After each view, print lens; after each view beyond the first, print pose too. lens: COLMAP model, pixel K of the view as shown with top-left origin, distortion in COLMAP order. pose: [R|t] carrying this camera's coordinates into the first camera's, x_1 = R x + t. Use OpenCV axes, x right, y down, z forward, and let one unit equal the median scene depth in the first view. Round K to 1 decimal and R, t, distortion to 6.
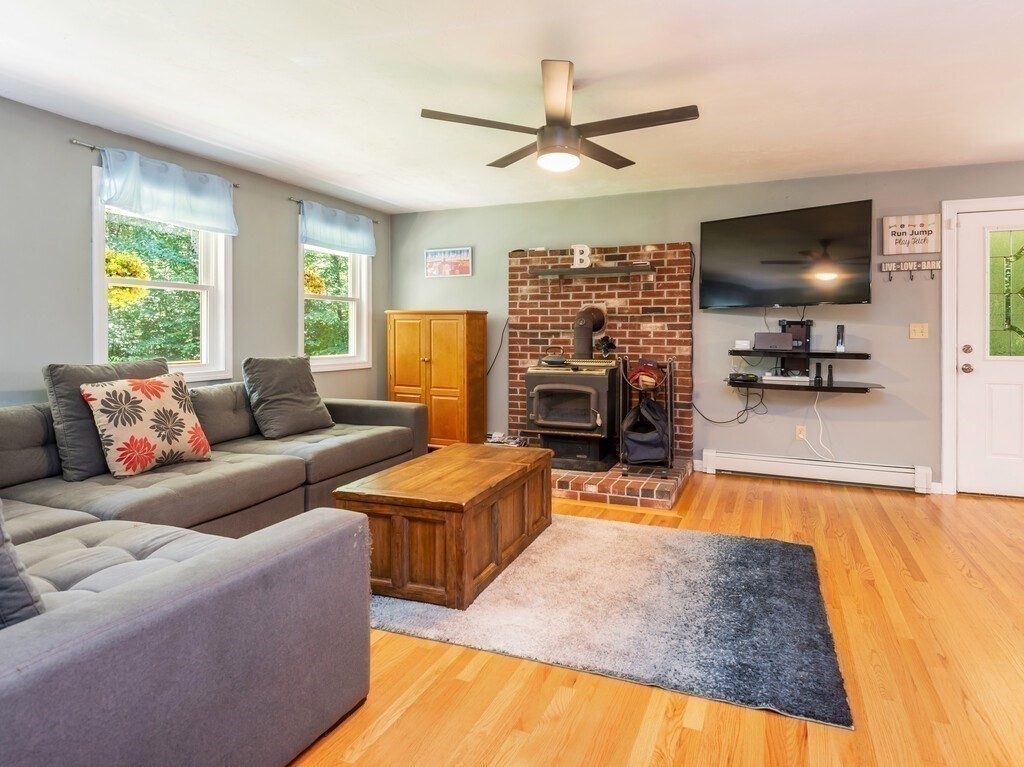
lens RADIAL K [[592.5, 0, 542.9], [0, 592.5, 343.0], [0, 0, 1]] dist [0.018683, -0.007820]
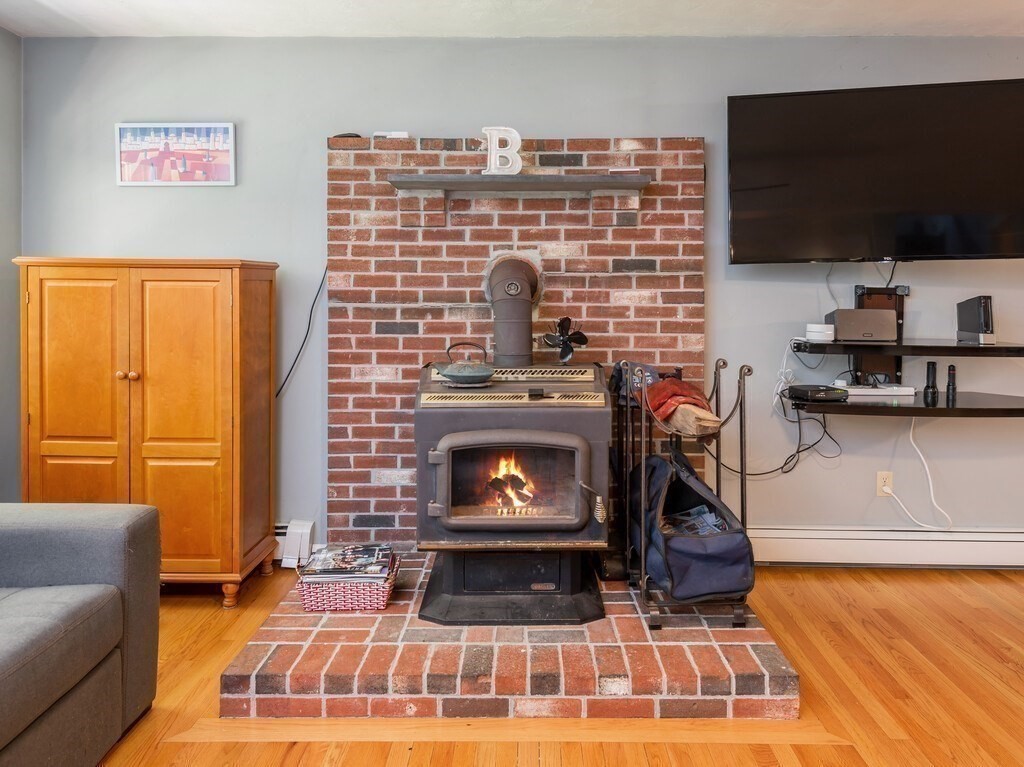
lens RADIAL K [[731.4, 0, 522.7], [0, 731.4, 304.9], [0, 0, 1]] dist [0.026434, -0.008171]
pose [[0.930908, -0.005880, 0.365207, -0.139149], [0.007094, 0.999973, -0.001984, -0.020435], [-0.365186, 0.004438, 0.930924, 0.443091]]
